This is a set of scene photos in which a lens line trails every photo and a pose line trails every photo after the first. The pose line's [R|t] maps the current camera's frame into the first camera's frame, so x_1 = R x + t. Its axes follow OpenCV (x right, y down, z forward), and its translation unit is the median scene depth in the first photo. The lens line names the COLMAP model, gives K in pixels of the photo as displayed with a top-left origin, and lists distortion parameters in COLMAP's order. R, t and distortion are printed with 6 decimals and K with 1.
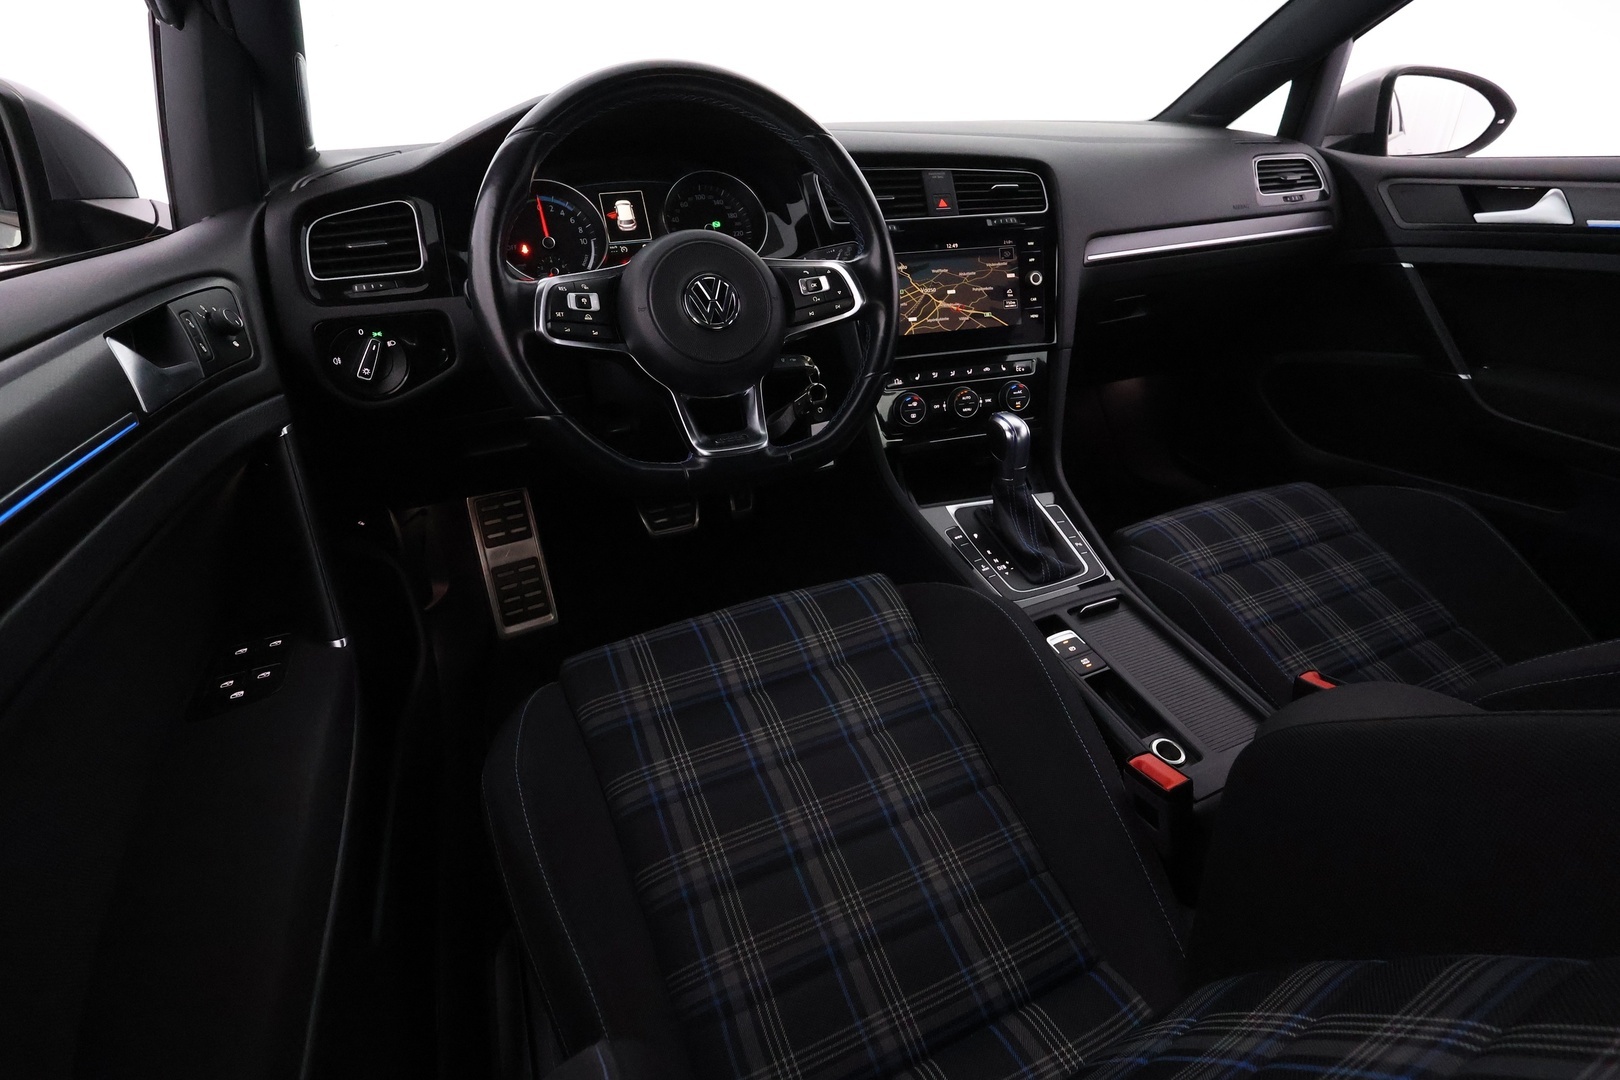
lens RADIAL K [[751.7, 0, 807.9], [0, 751.7, 540.6], [0, 0, 1]] dist [-0.002518, -0.000459]
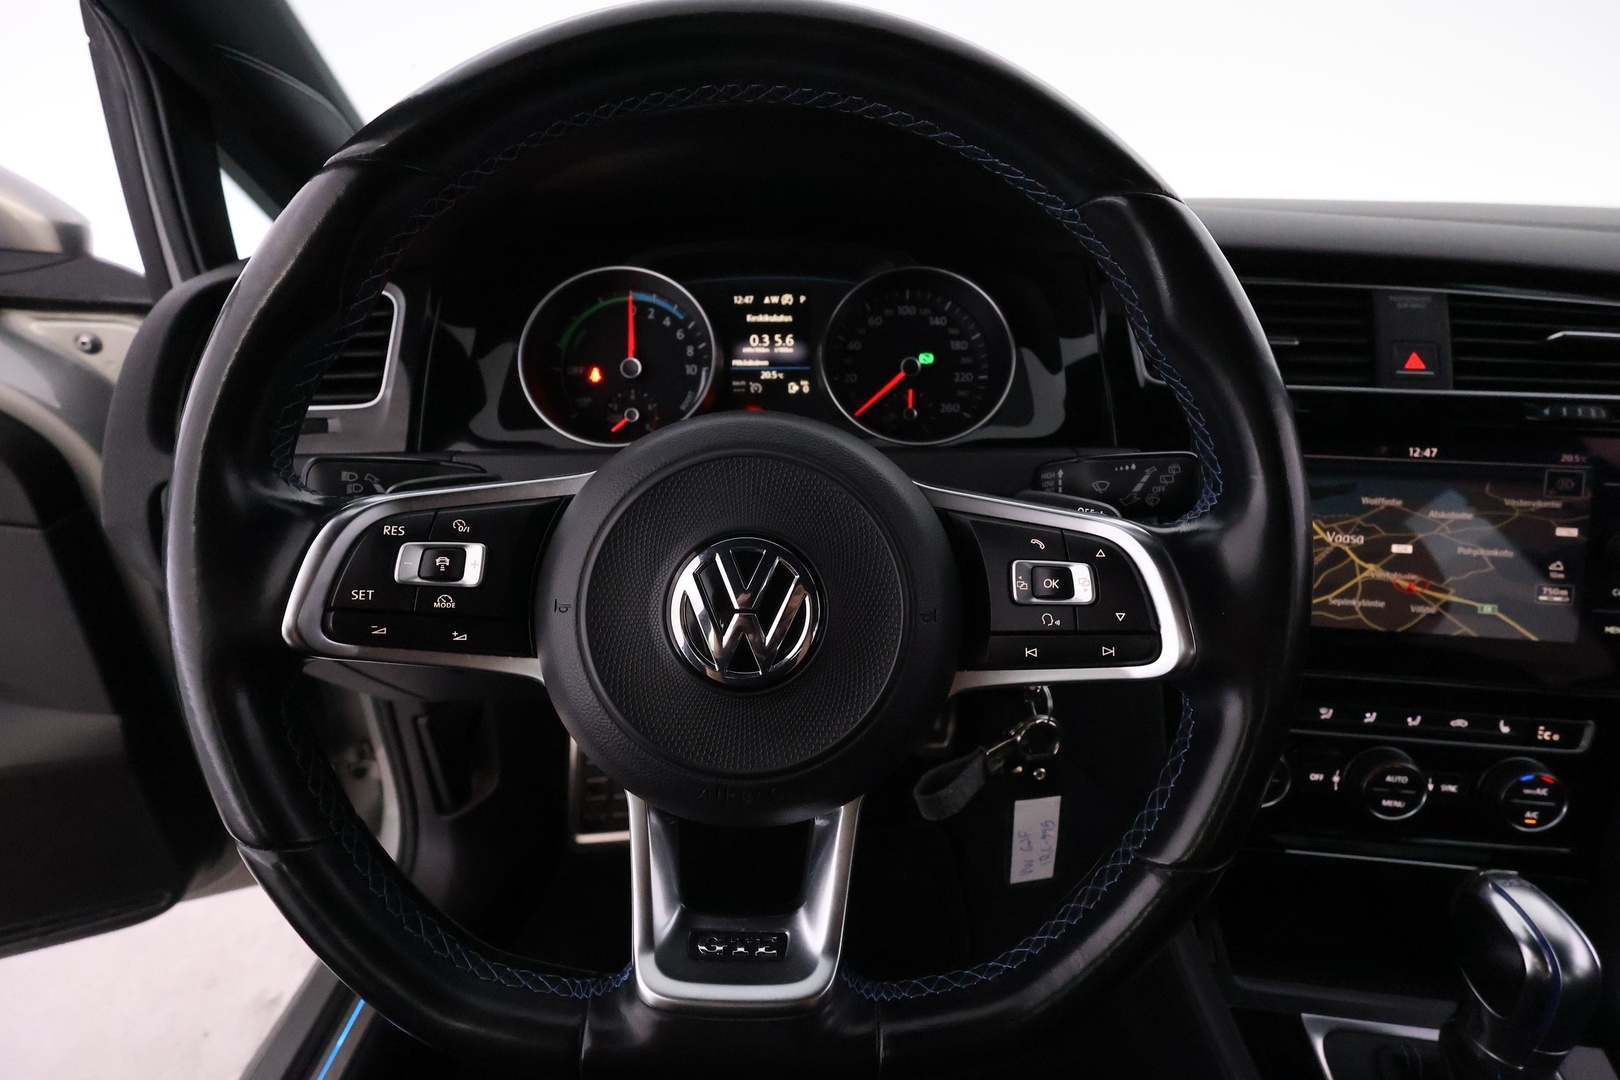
lens RADIAL K [[751.7, 0, 804.2], [0, 751.7, 545.7], [0, 0, 1]] dist [-0.002518, -0.000459]
pose [[0.918278, 0.183463, -0.350865, 0.017298], [-0.213648, 0.975682, -0.048982, -0.235572], [0.333346, 0.119941, 0.935144, 0.457542]]
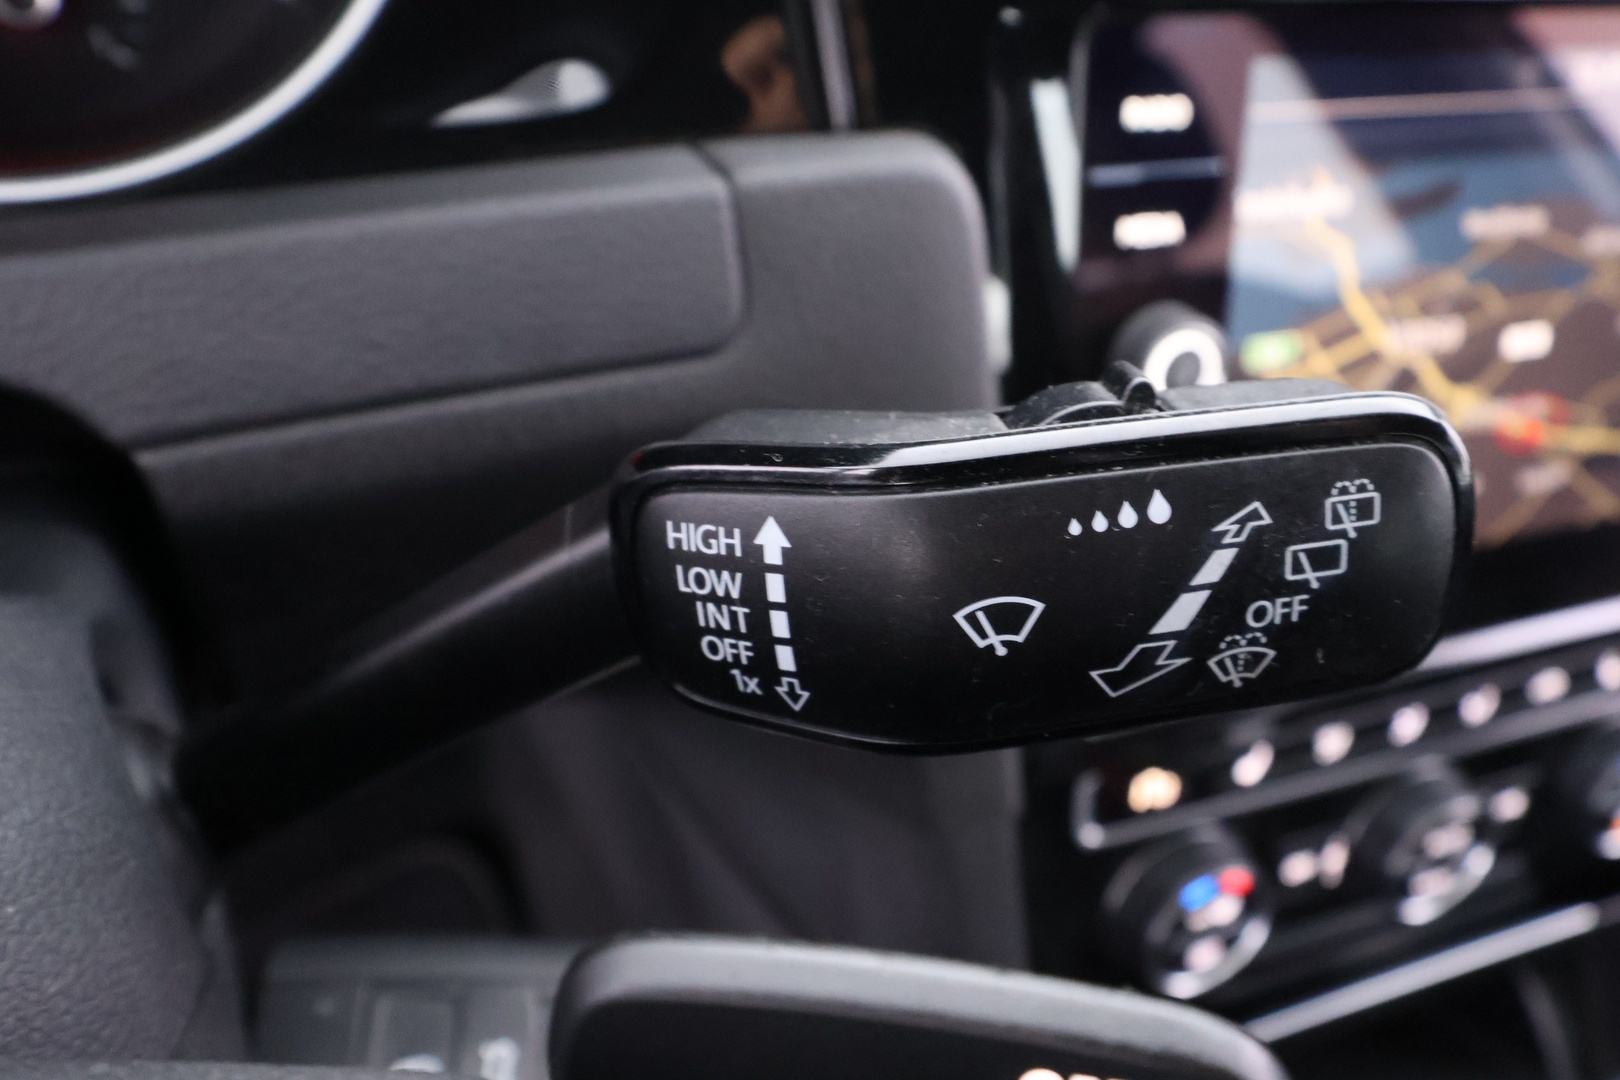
lens RADIAL K [[1288.8, 0, 816.4], [0, 1288.8, 542.3], [0, 0, 1]] dist [-0.006643, 0.010486]
pose [[0.985102, 0.054251, 0.163191, -0.018188], [-0.091108, 0.969462, 0.227689, -0.342025], [-0.145856, -0.239165, 0.959962, 0.733003]]
